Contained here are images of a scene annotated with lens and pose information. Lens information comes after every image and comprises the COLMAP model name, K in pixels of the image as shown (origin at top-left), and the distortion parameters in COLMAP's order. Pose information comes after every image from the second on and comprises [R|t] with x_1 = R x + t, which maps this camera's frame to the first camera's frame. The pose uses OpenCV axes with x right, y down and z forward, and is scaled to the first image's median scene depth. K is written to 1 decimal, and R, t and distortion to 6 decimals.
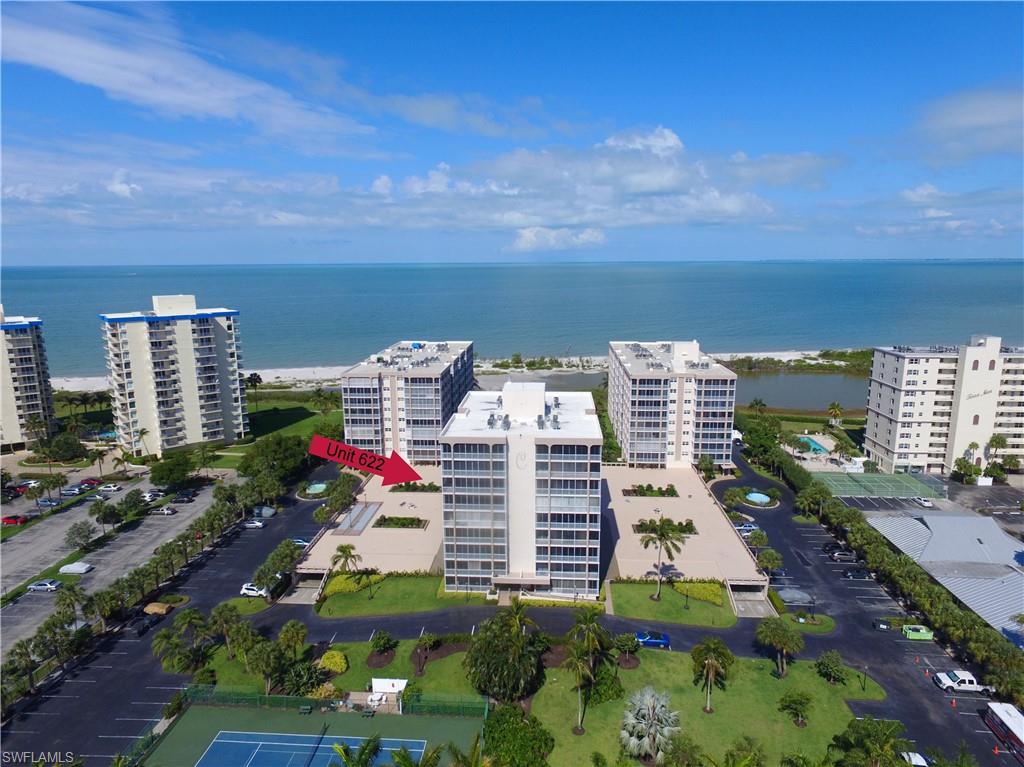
lens RADIAL K [[614.7, 0, 512.0], [0, 614.7, 383.5], [0, 0, 1]] dist [-0.017076, 0.018276]
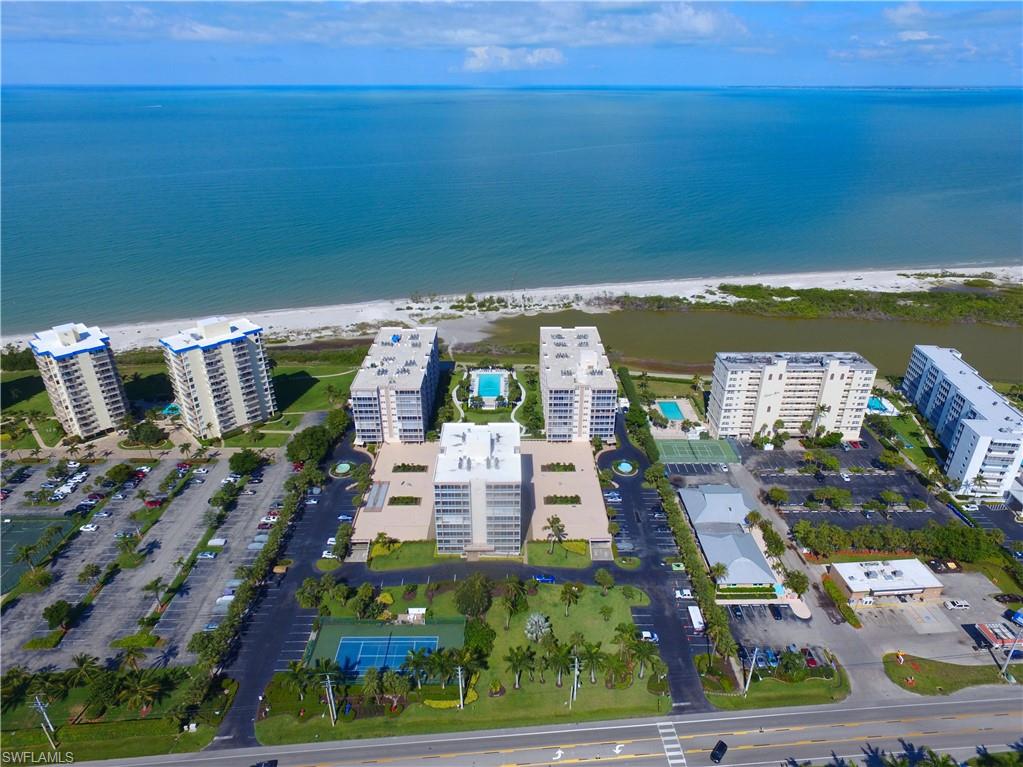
lens RADIAL K [[614.1, 0, 511.5], [0, 614.1, 383.5], [0, 0, 1]] dist [-0.017076, 0.018276]
pose [[0.996943, -0.026310, 0.073573, -0.007918], [0.006654, 0.966770, 0.255561, -0.471875], [-0.077852, -0.254290, 0.963990, -0.503269]]
